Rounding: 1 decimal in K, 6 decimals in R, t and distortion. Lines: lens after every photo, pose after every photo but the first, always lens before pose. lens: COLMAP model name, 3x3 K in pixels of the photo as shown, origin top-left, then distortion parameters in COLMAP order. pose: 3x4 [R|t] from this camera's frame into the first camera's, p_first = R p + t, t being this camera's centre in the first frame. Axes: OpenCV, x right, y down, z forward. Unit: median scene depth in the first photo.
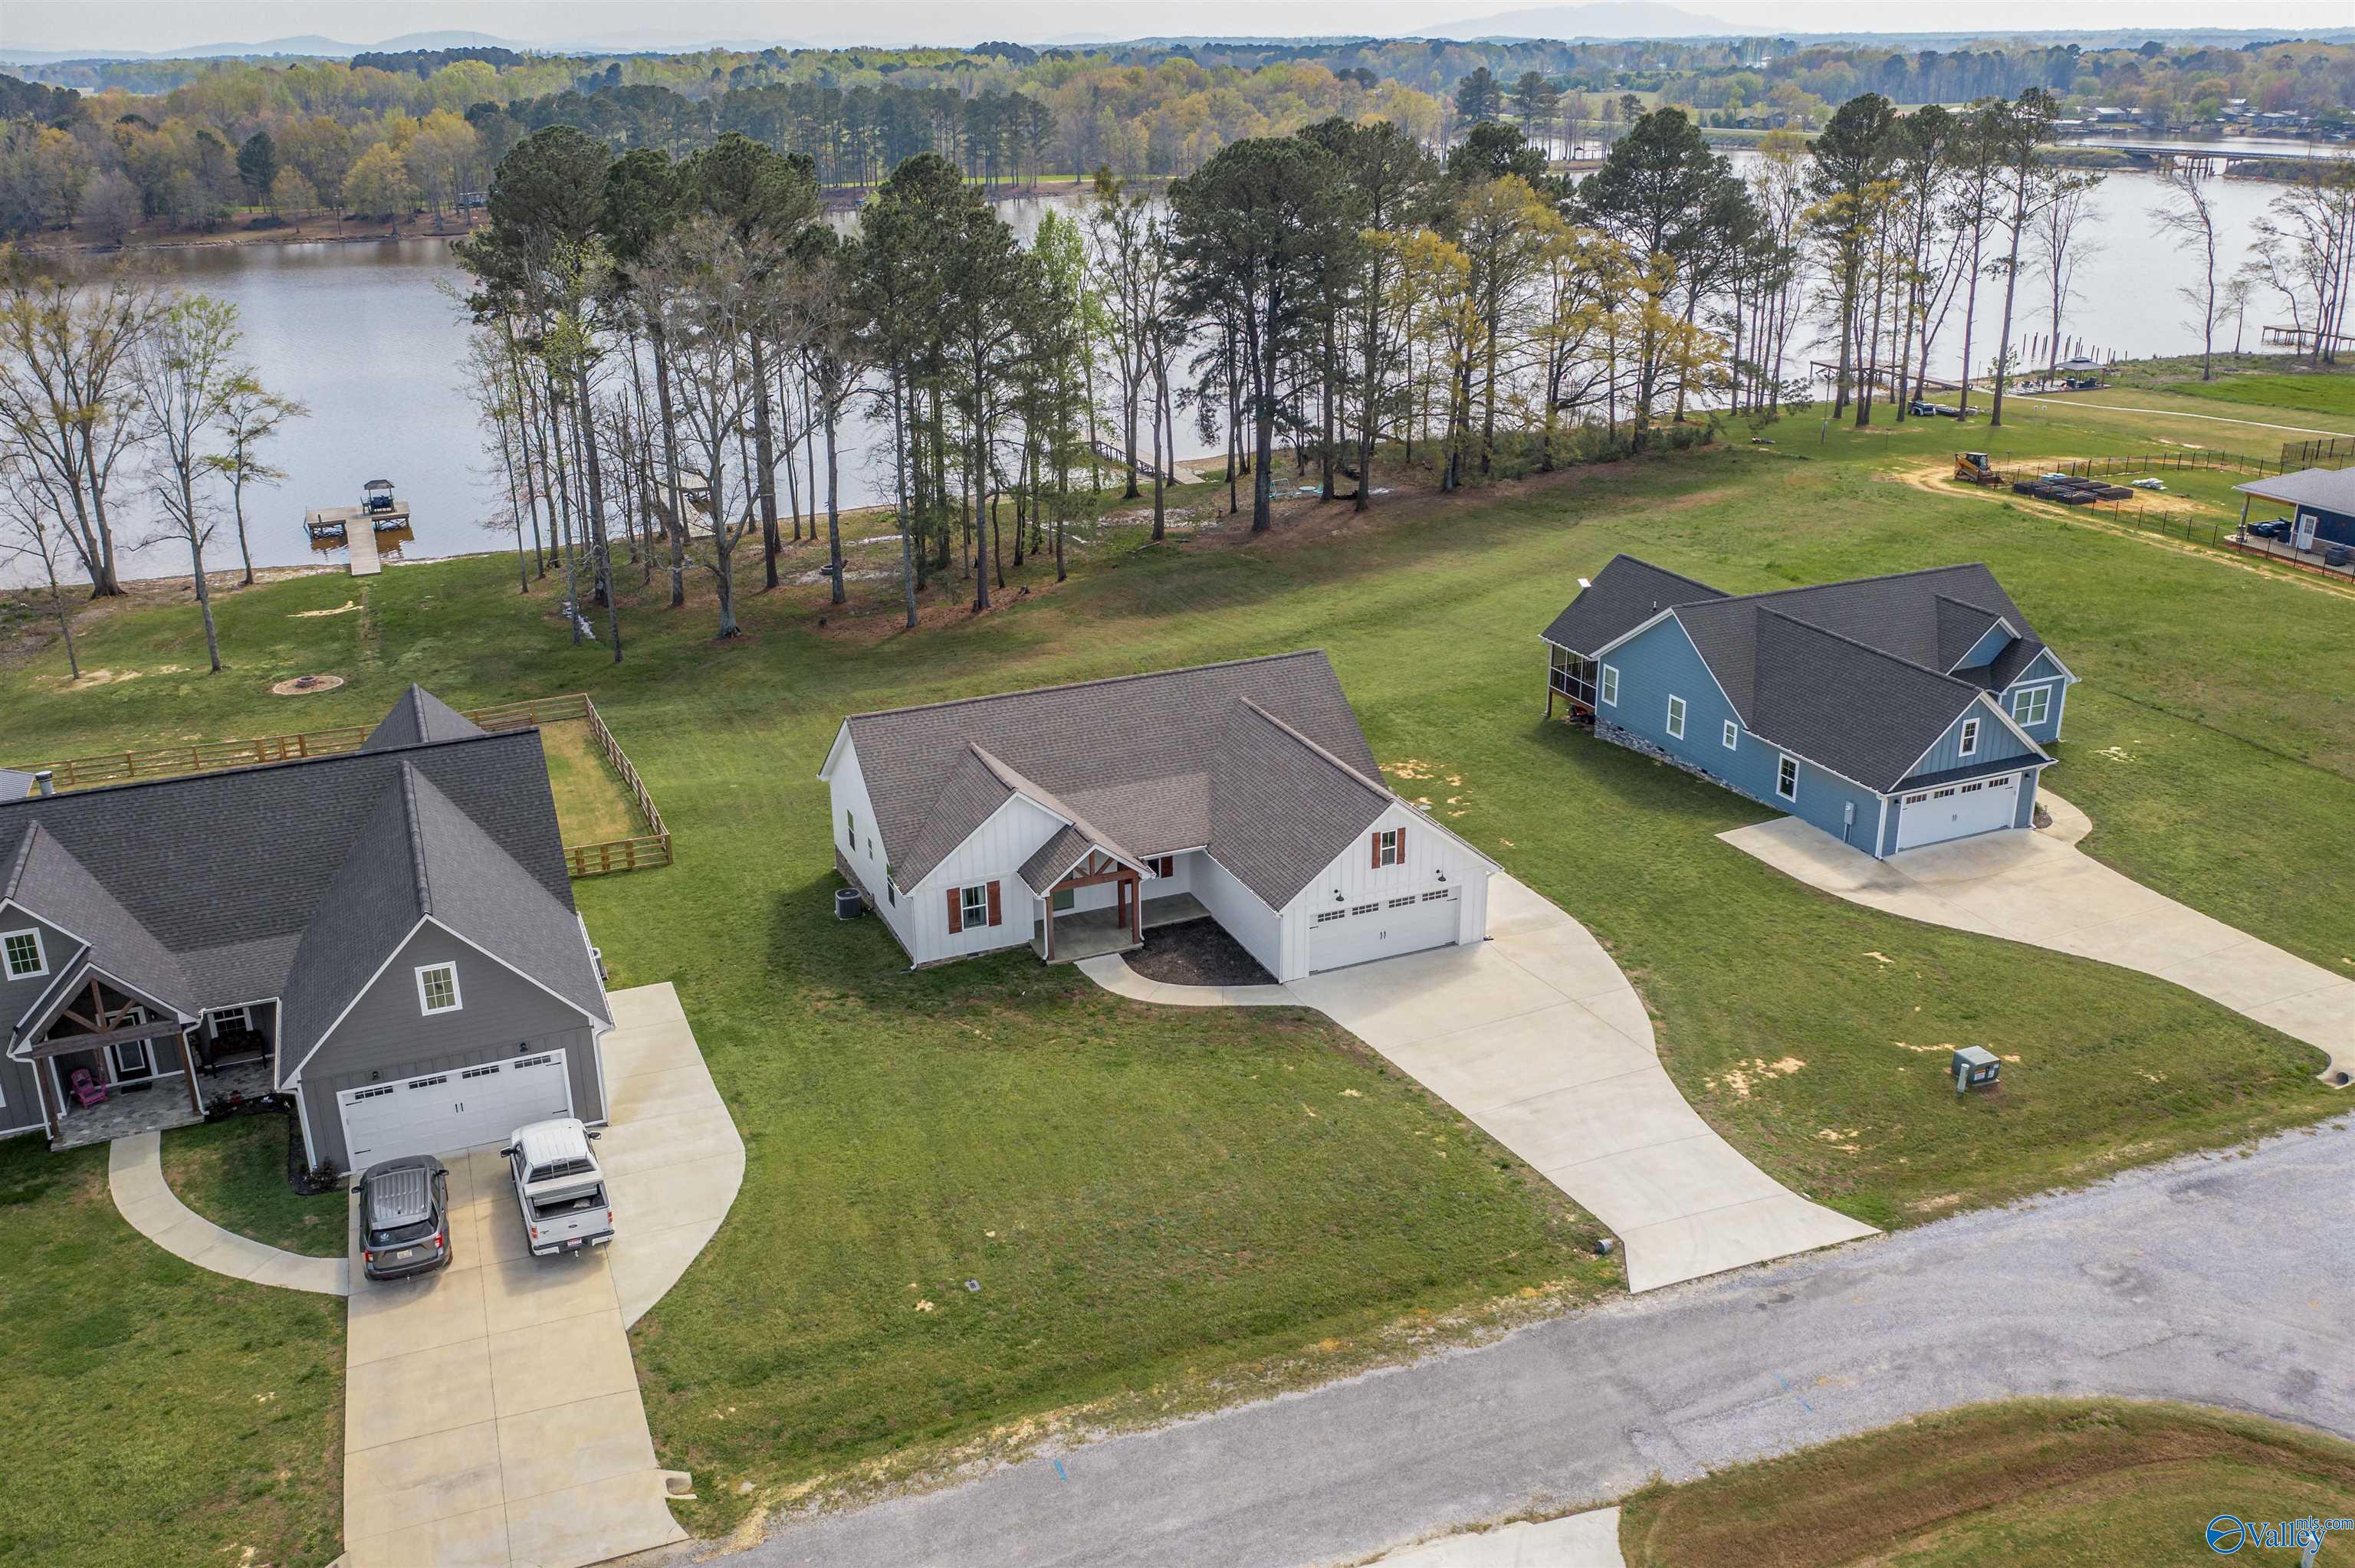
lens RADIAL K [[1914.4, 0, 1177.5], [0, 1914.4, 784.0], [0, 0, 1]] dist [-0.018217, -0.007581]
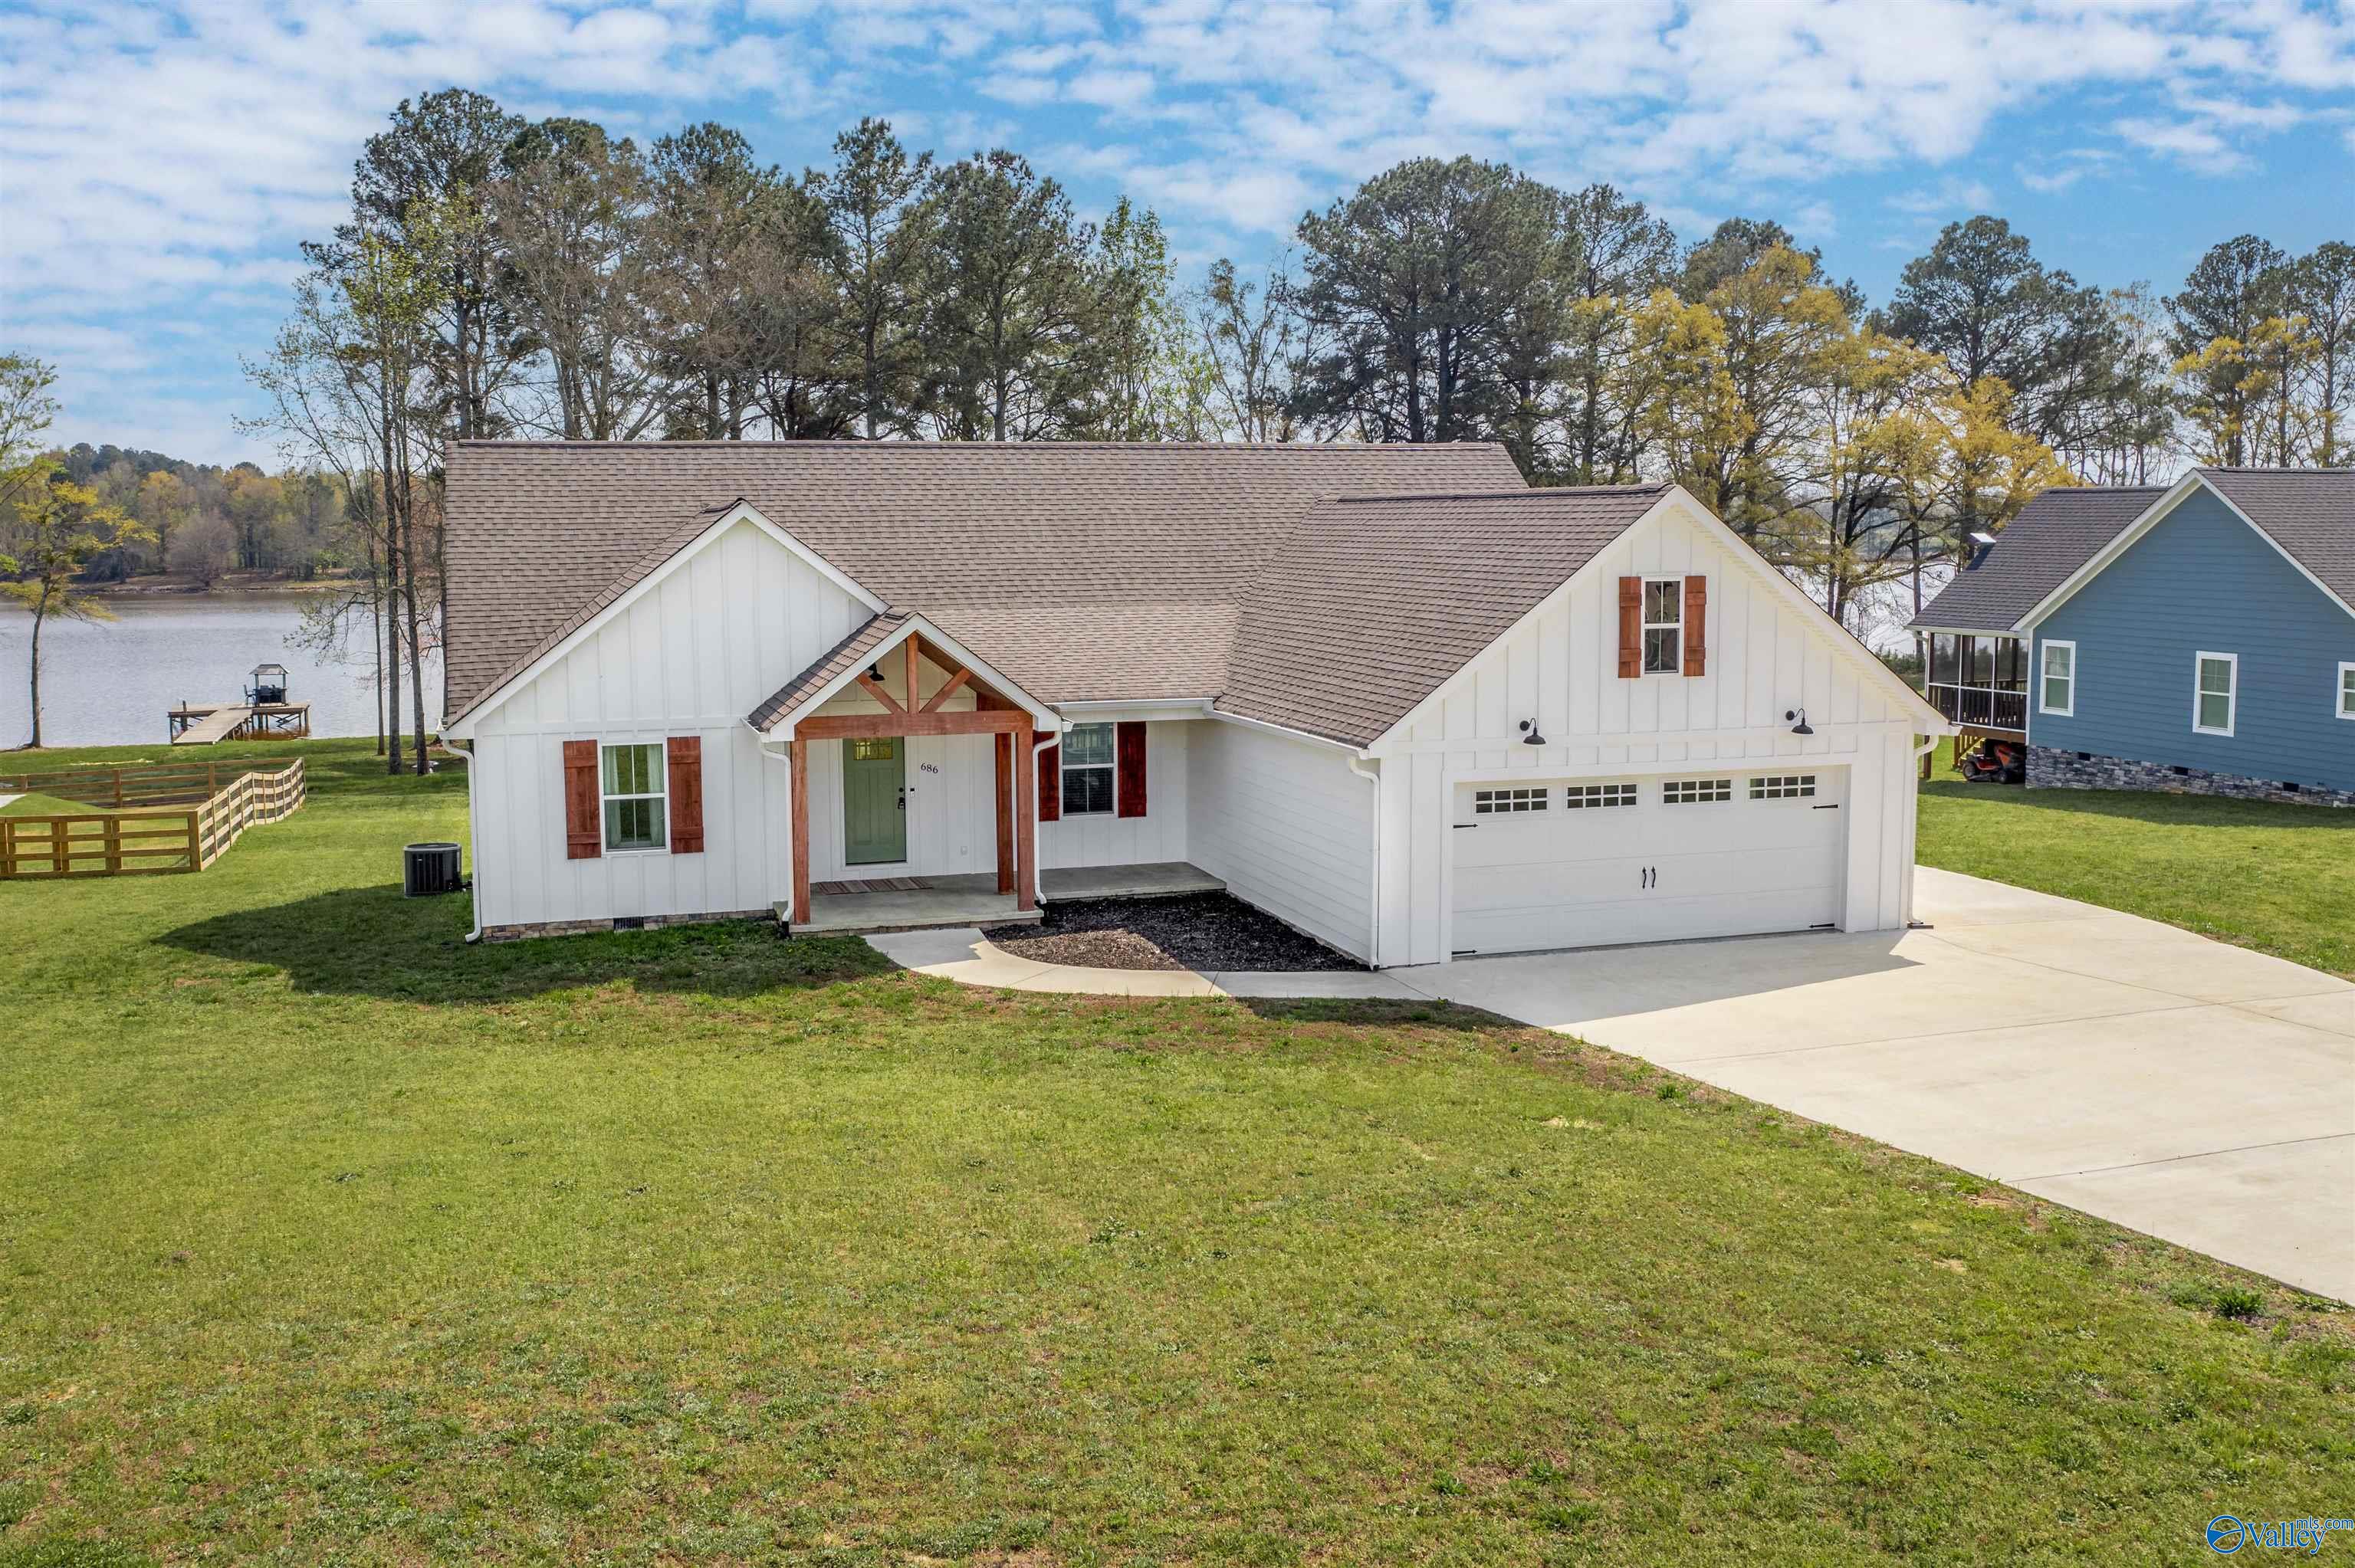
lens RADIAL K [[2099.6, 0, 1158.8], [0, 2099.6, 748.6], [0, 0, 1]] dist [-0.018878, -0.006160]
pose [[0.994920, 0.018370, -0.098973, 0.050642], [-0.042185, 0.968796, -0.244243, 0.160730], [0.091398, 0.247178, 0.964650, 0.577158]]
